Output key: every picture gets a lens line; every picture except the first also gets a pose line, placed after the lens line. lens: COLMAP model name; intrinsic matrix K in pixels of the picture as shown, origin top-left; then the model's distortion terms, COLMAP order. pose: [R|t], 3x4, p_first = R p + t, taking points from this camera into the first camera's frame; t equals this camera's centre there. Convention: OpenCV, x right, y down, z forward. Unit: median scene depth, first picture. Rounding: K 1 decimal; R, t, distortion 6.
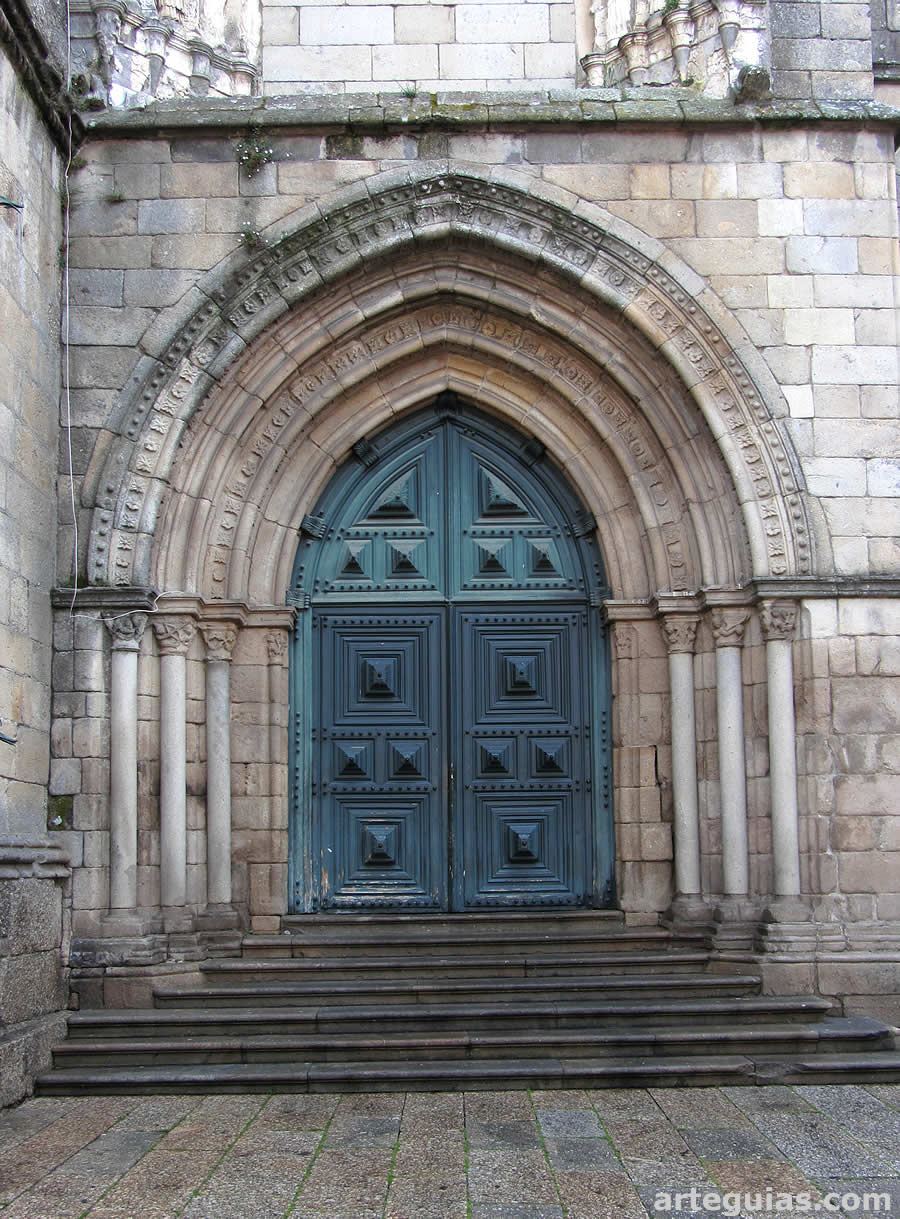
lens RADIAL K [[1410.4, 0, 453.9], [0, 1410.4, 681.4], [0, 0, 1]] dist [-0.034663, -0.006044]
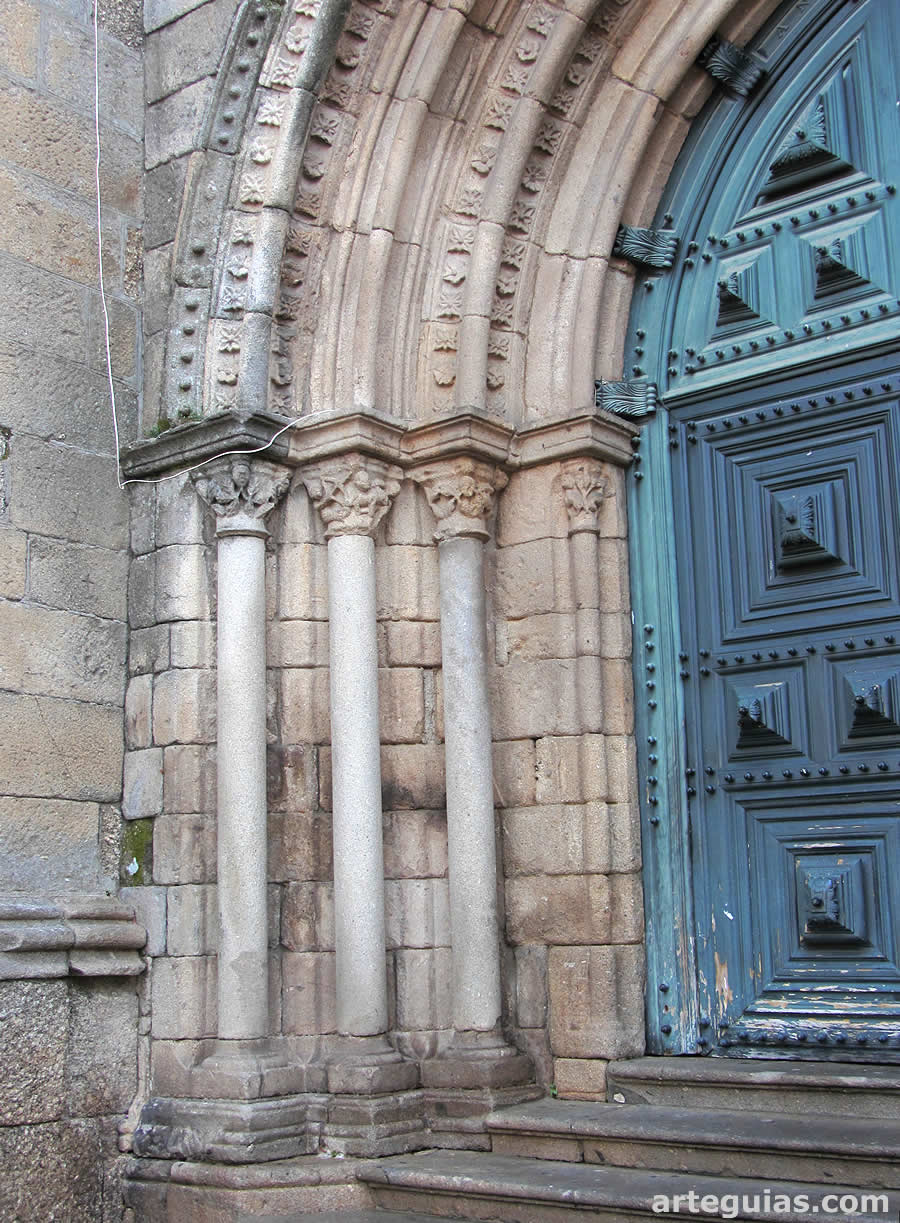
lens RADIAL K [[1539.3, 0, 450.0], [0, 1539.3, 611.5], [0, 0, 1]] dist [-0.020837, -0.008565]
pose [[0.766098, -0.135257, -0.628330, 0.174406], [0.088753, 0.990503, -0.105007, 0.068959], [0.636566, 0.024679, 0.770827, 0.575728]]
